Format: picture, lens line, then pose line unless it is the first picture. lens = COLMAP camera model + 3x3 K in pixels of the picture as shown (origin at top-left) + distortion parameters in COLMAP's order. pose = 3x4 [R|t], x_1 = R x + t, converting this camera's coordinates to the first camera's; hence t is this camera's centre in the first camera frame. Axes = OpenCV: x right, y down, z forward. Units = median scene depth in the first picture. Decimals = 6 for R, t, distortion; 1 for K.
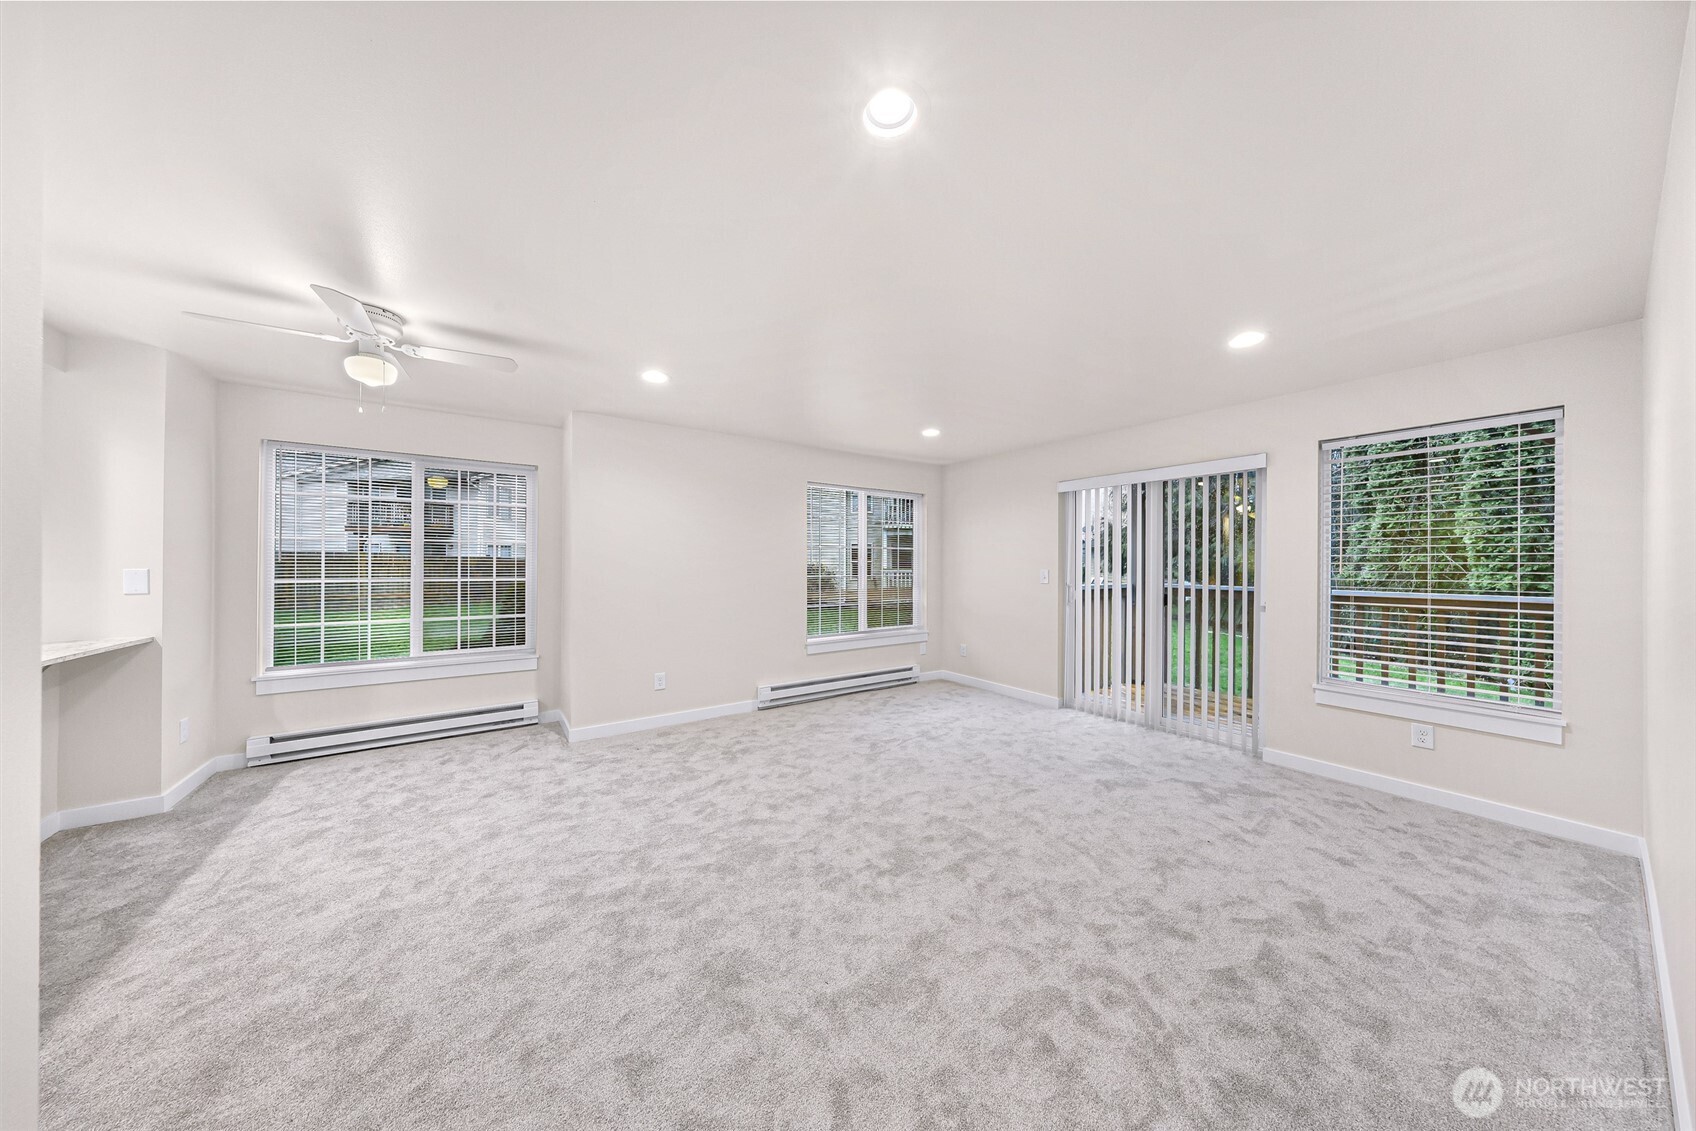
lens RADIAL K [[515.2, 0, 843.9], [0, 515.2, 560.2], [0, 0, 1]] dist [0.001014, 0.000239]
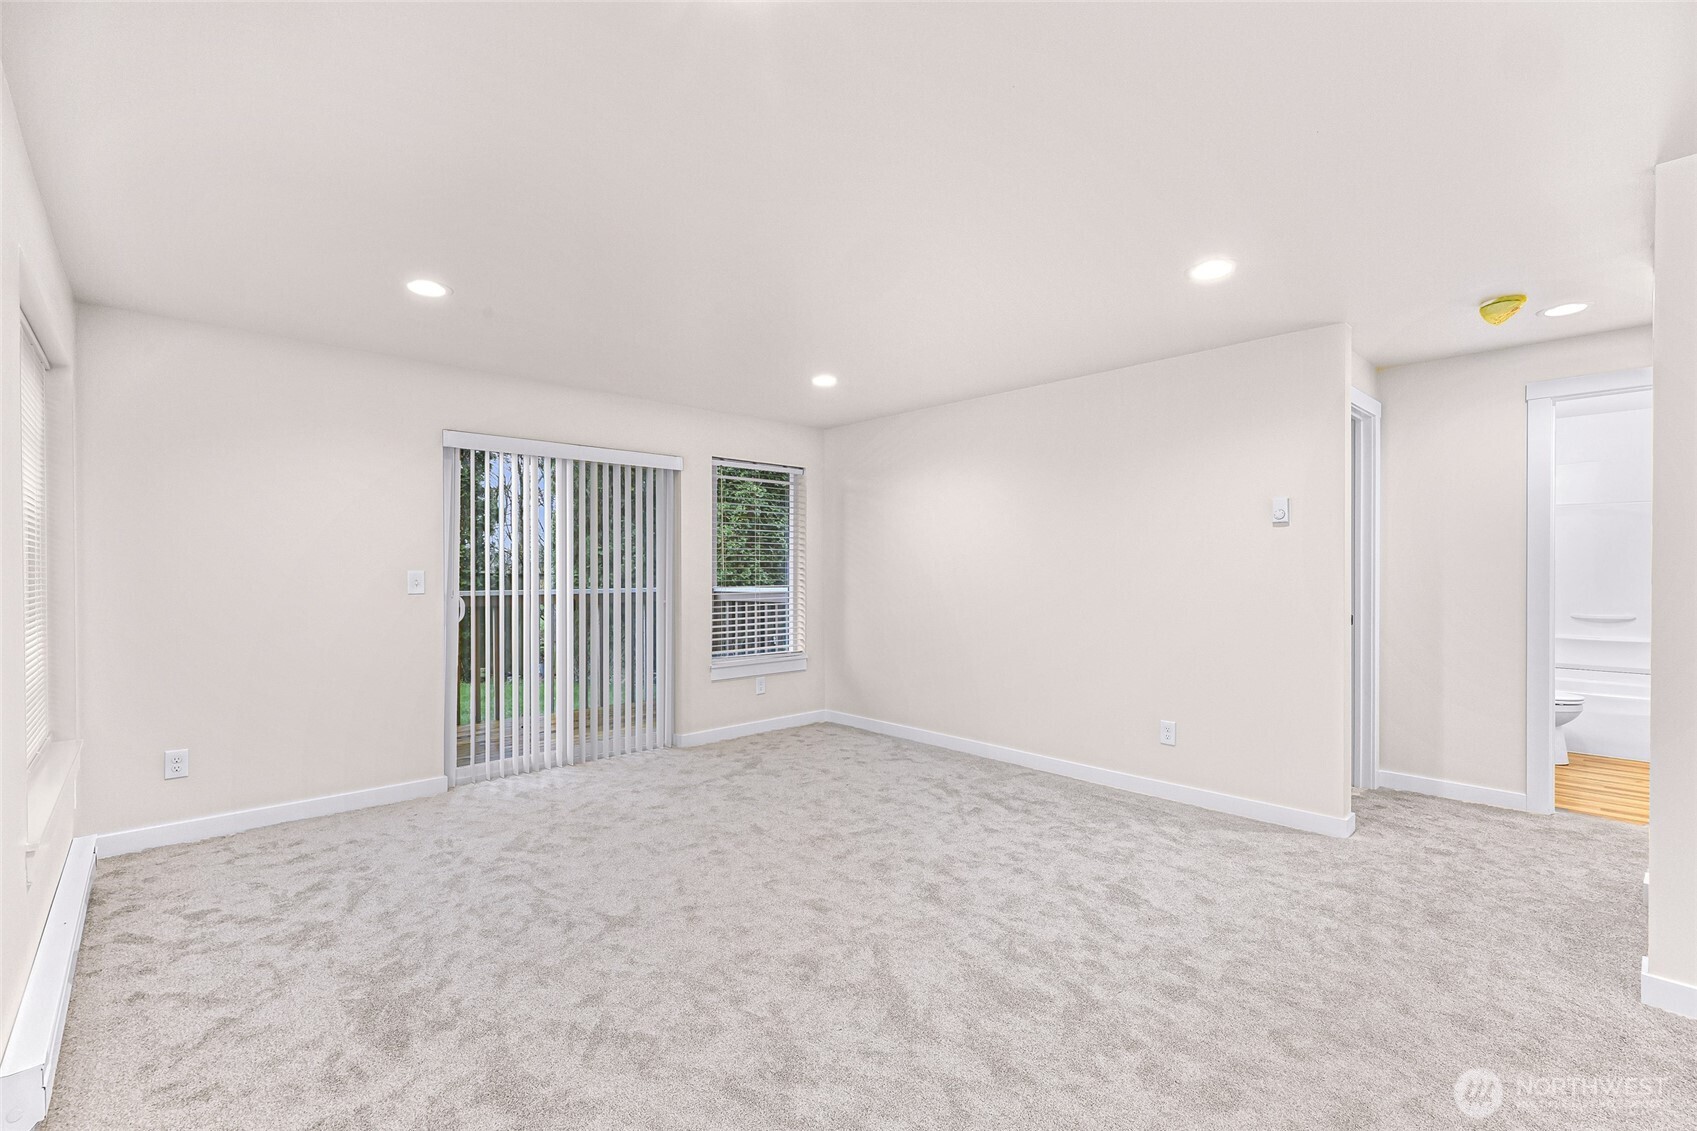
lens RADIAL K [[741.8, 0, 823.6], [0, 741.8, 589.2], [0, 0, 1]] dist [-0.001124, 0.000116]
pose [[-0.124211, -0.030002, 0.991802, -0.751222], [0.000582, 0.999540, 0.030309, 0.016899], [-0.992256, 0.004342, -0.124137, 0.927306]]
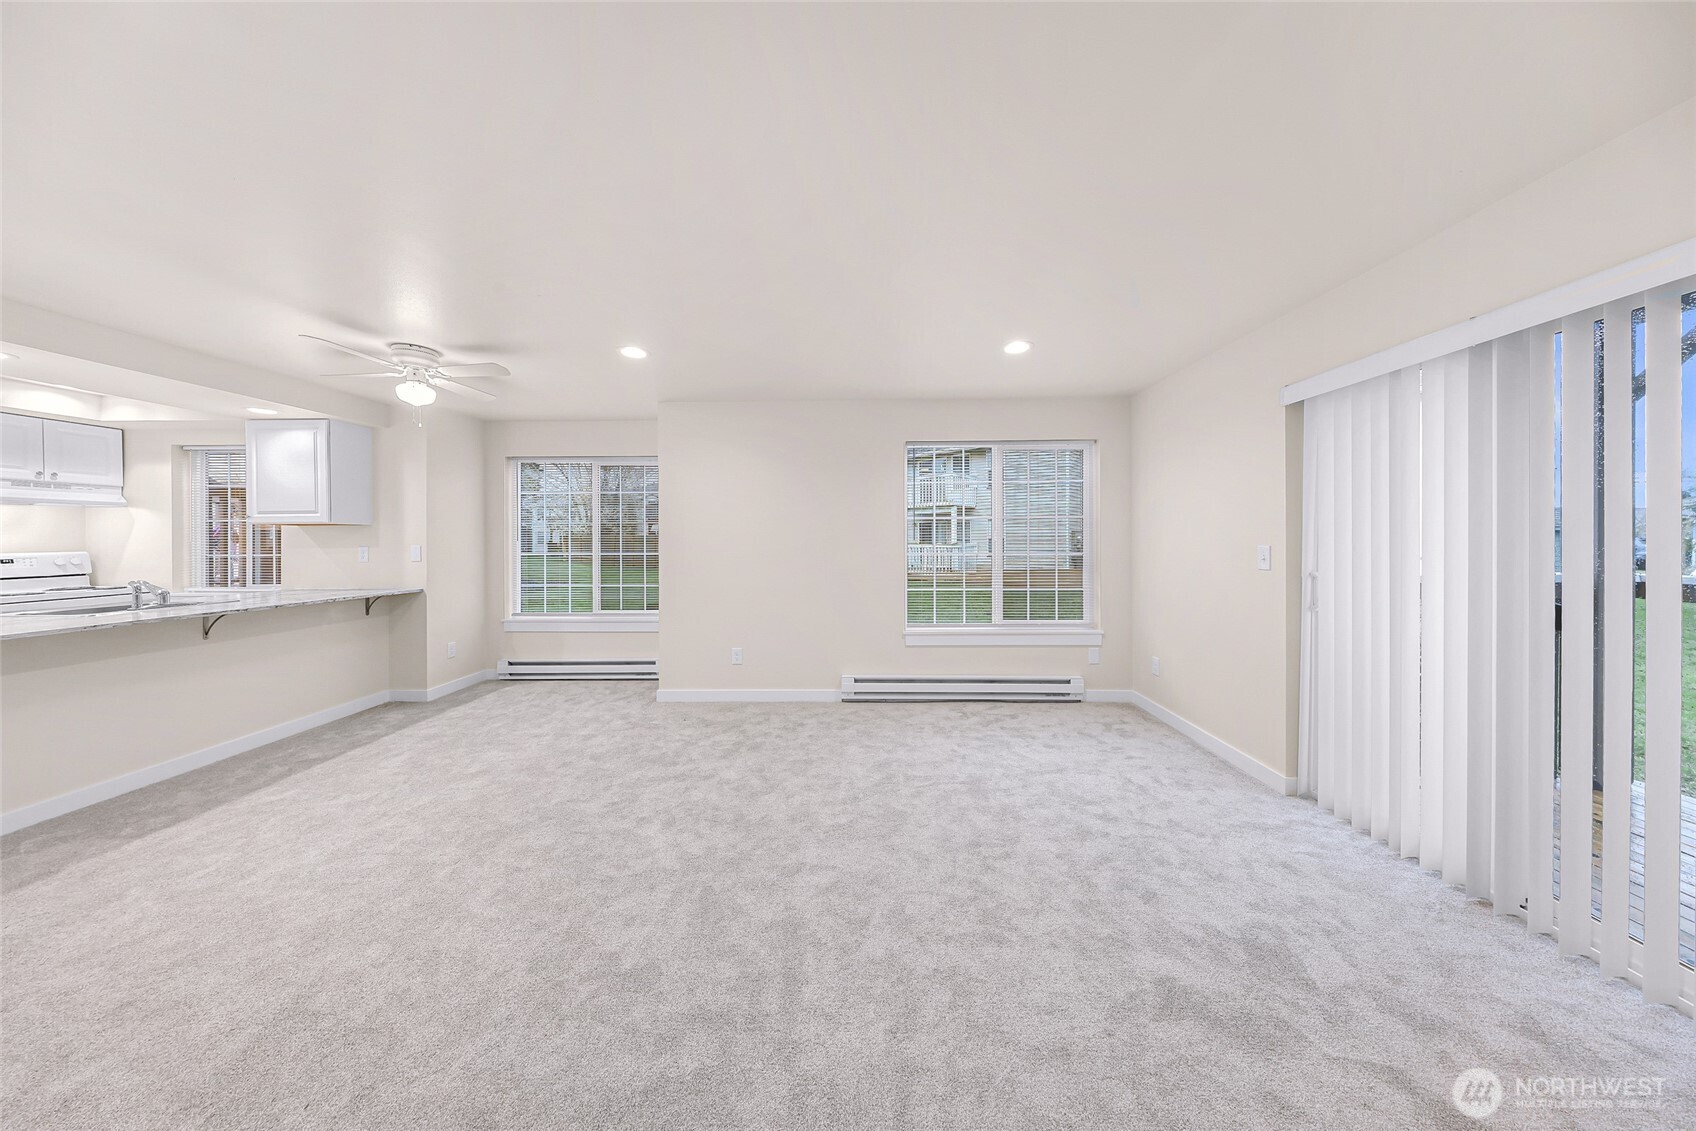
lens RADIAL K [[498.4, 0, 855.7], [0, 498.4, 540.0], [0, 0, 1]] dist [-0.001765, 0.000101]
pose [[0.814729, -0.007077, -0.579798, 0.495489], [0.013212, 0.999892, 0.006361, 0.004870], [0.579691, -0.012842, 0.814735, 0.424174]]
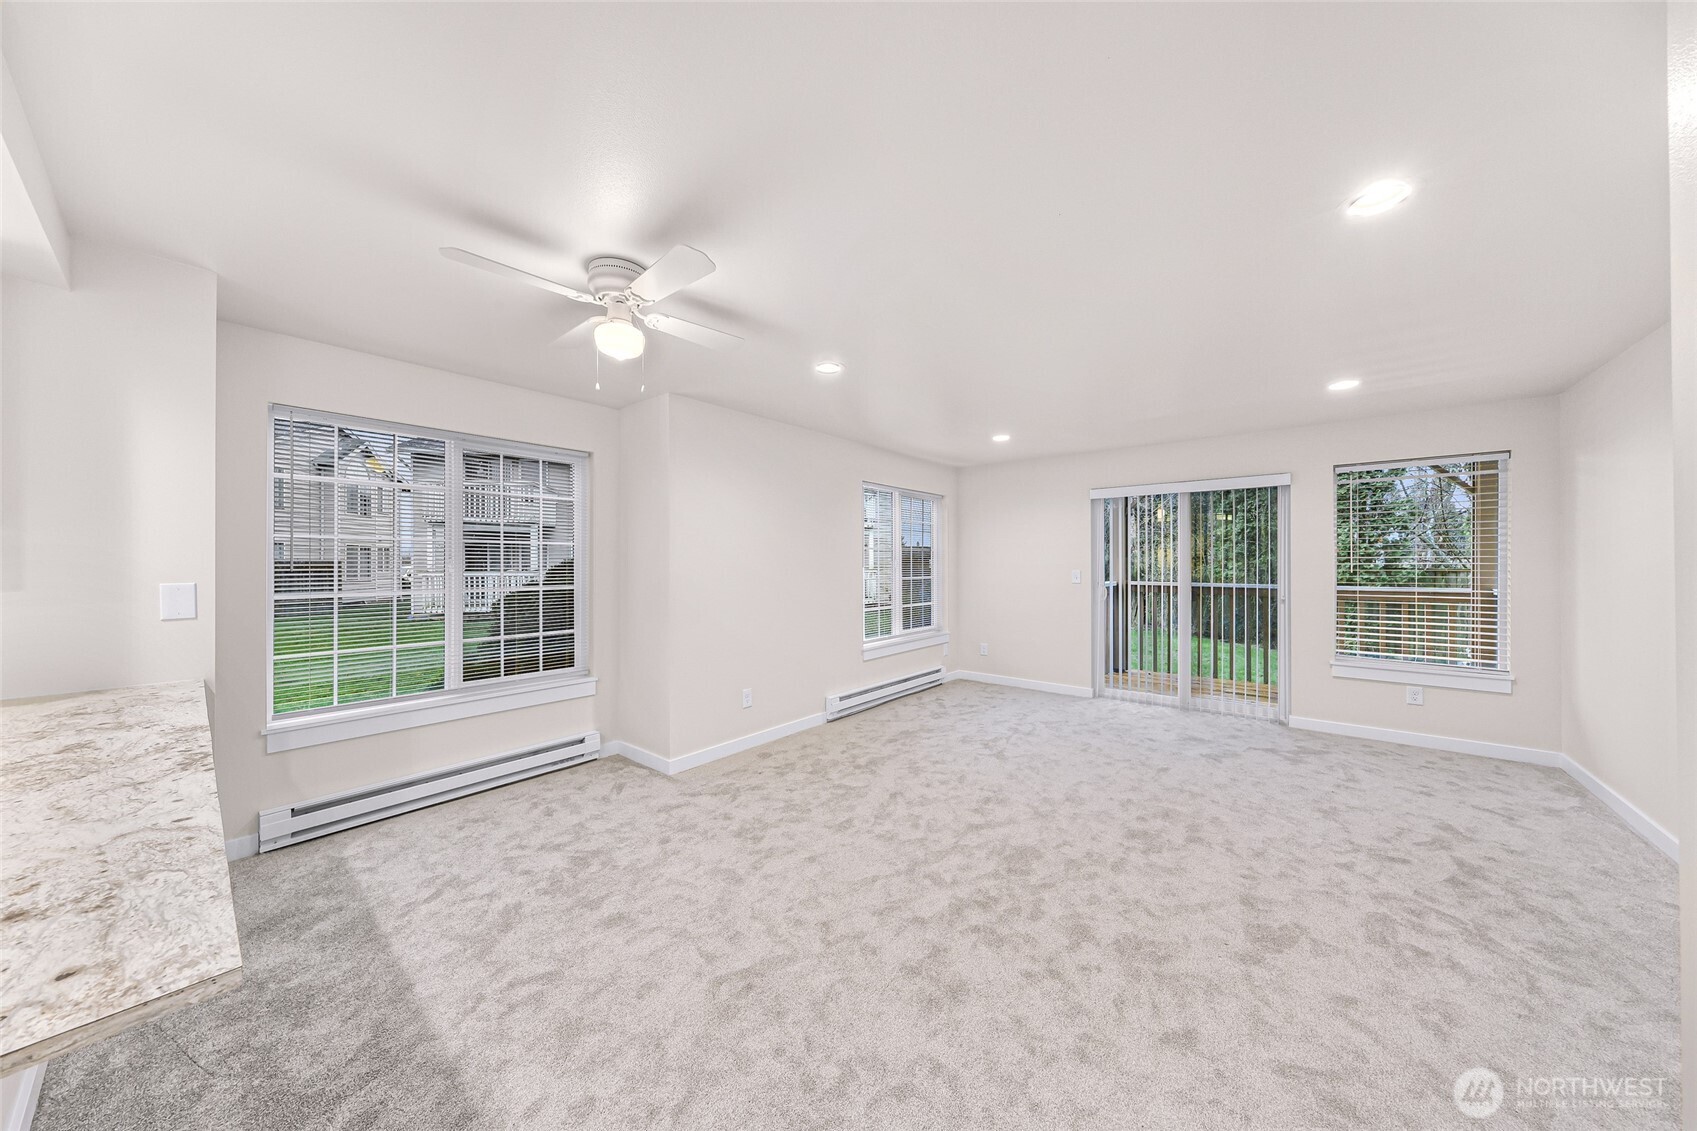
lens RADIAL K [[548.8, 0, 845.0], [0, 548.8, 563.1], [0, 0, 1]] dist [0.002271, -0.000018]
pose [[0.963927, -0.005955, 0.266098, -0.553075], [0.004332, 0.999968, 0.006689, -0.010007], [-0.266130, -0.005295, 0.963923, 0.034580]]
